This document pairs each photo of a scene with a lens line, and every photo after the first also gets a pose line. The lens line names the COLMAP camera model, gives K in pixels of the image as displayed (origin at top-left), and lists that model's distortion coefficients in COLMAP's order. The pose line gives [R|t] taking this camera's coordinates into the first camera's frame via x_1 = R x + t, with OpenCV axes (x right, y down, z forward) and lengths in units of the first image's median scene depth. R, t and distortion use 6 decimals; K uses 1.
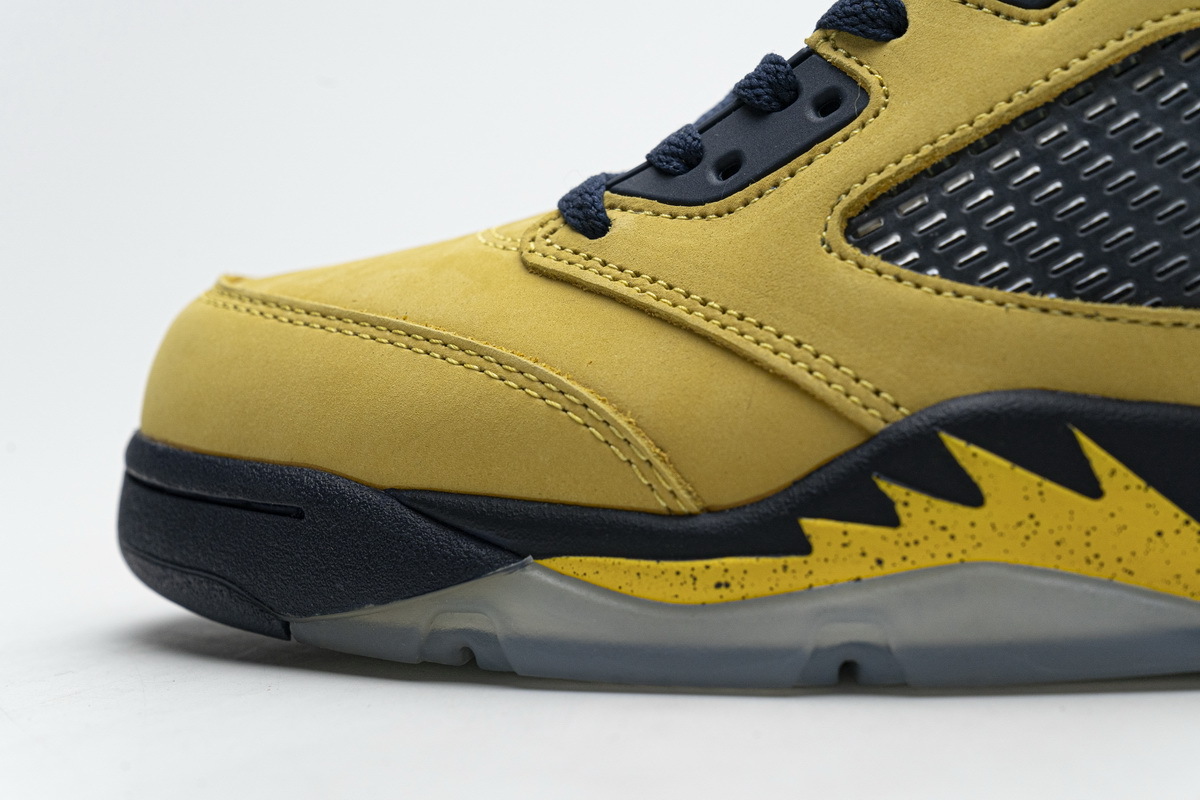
lens RADIAL K [[2418.0, 0, 597.6], [0, 2418.0, 398.0], [0, 0, 1]] dist [0.038114, 0.000000]
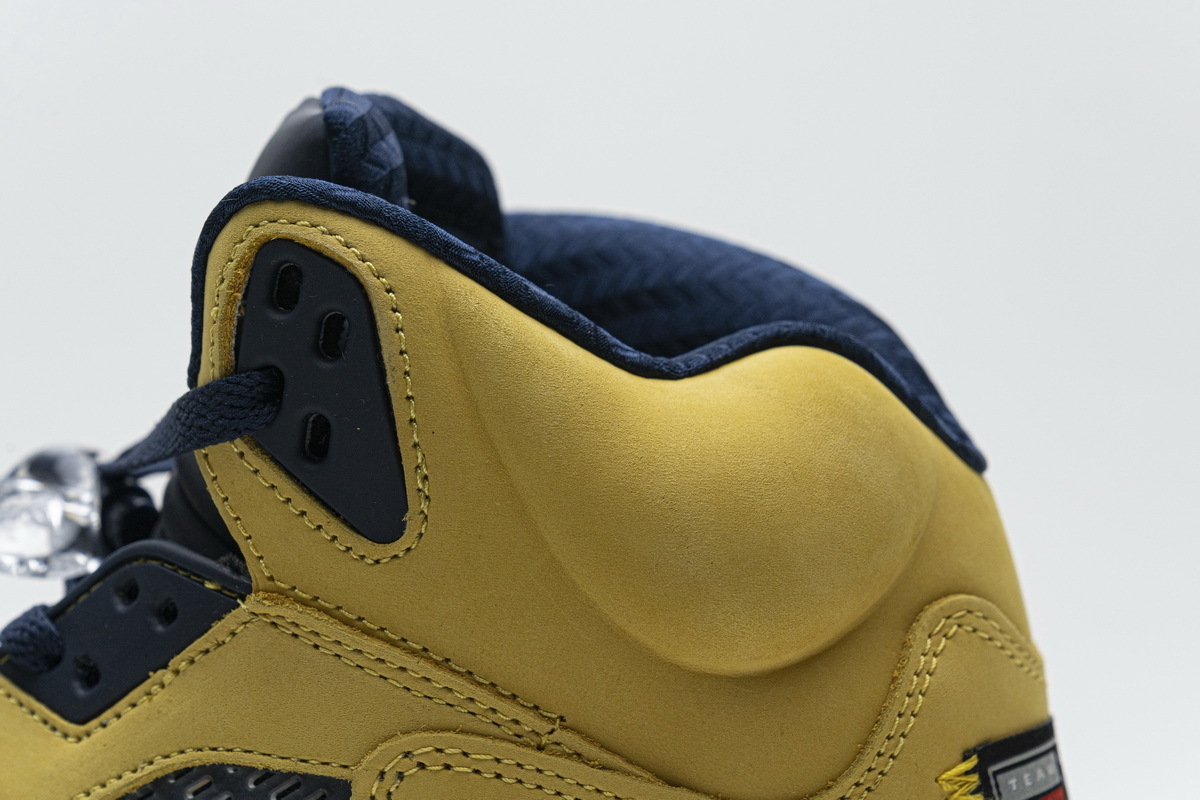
lens RADIAL K [[2418.0, 0, 610.9], [0, 2418.0, 404.8], [0, 0, 1]] dist [0.038114, 0.000000]
pose [[0.998258, 0.002342, 0.058950, 0.352403], [-0.002489, 0.999994, 0.002425, -0.303832], [-0.058944, -0.002568, 0.998258, -0.062202]]
